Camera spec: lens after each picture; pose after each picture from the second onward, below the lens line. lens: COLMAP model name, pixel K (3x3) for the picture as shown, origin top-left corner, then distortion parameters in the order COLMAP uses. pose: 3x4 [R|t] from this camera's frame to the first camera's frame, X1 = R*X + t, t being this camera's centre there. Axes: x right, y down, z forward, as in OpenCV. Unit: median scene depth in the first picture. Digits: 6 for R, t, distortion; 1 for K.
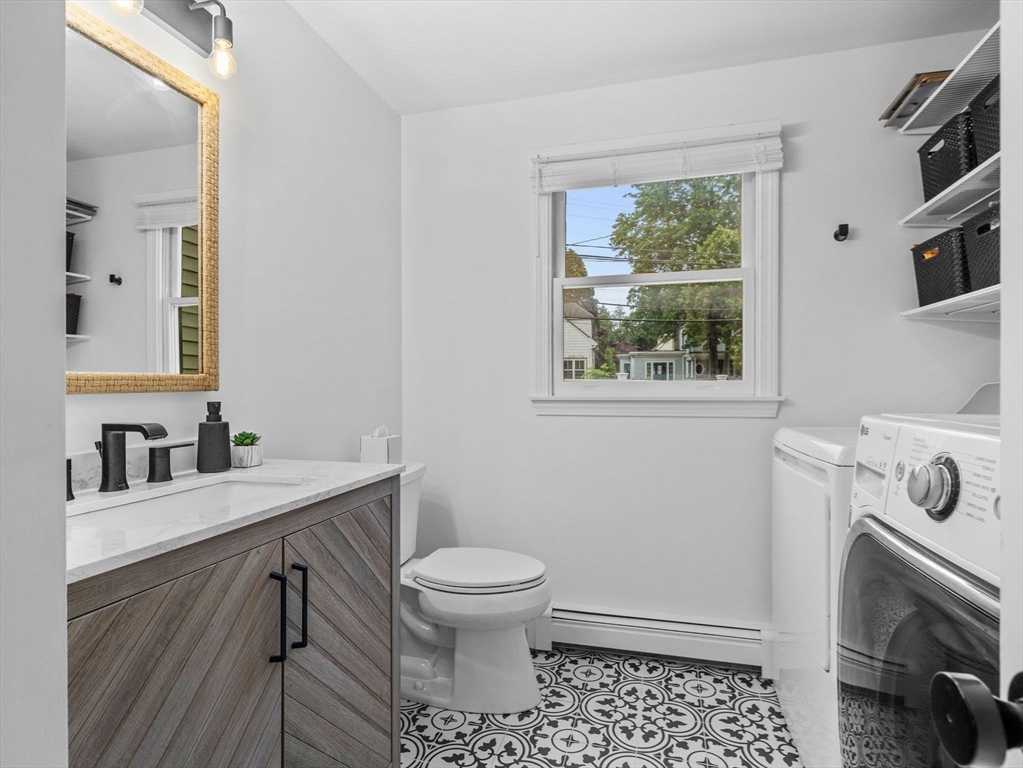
lens RADIAL K [[560.5, 0, 510.5], [0, 560.5, 387.2], [0, 0, 1]] dist [0.001139, -0.000562]
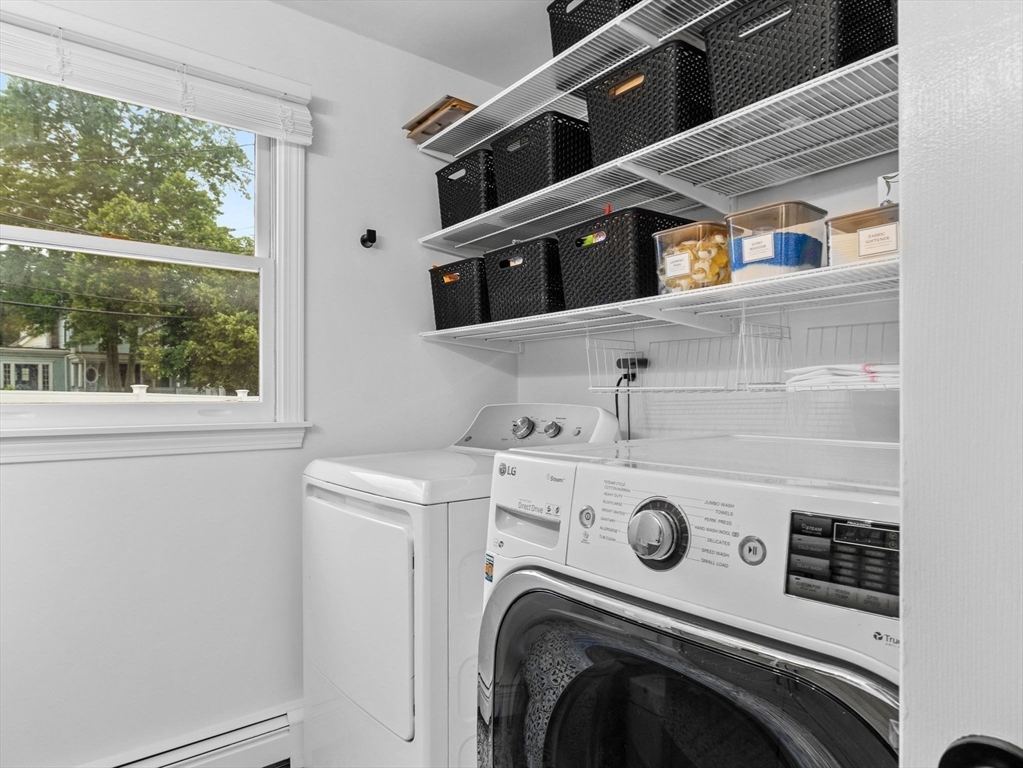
lens RADIAL K [[630.6, 0, 542.5], [0, 630.6, 401.5], [0, 0, 1]] dist [-0.008462, 0.000641]
pose [[0.576948, -0.003233, 0.816775, -0.075278], [-0.001004, 0.999989, 0.004667, -0.017324], [-0.816780, -0.003513, 0.576938, 0.177167]]
